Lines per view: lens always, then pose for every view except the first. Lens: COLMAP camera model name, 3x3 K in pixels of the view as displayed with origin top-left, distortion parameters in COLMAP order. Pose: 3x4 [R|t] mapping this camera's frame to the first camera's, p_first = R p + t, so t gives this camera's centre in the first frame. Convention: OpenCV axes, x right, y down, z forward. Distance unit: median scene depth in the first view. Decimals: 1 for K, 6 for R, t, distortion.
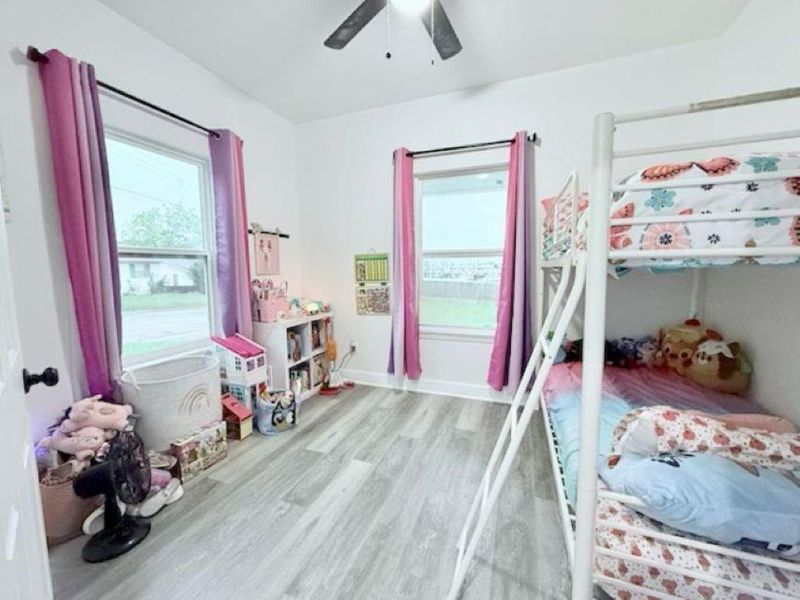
lens RADIAL K [[318.2, 0, 399.4], [0, 318.2, 299.1], [0, 0, 1]] dist [-0.001996, 0.001176]
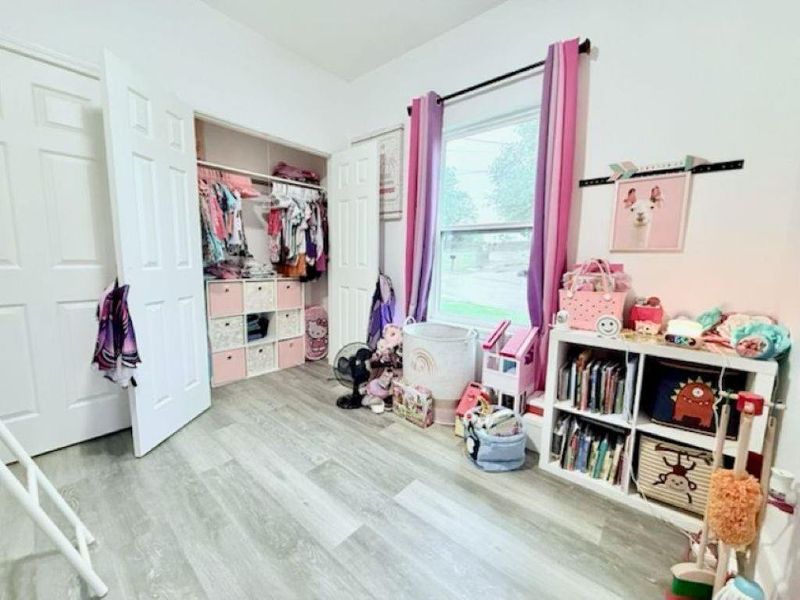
lens RADIAL K [[318.2, 0, 398.4], [0, 318.2, 299.7], [0, 0, 1]] dist [-0.001996, 0.001176]
pose [[-0.341922, 0.124853, -0.931397, 0.388346], [-0.103116, 0.980165, 0.169245, -0.069950], [0.934054, 0.153911, -0.322265, 1.229232]]
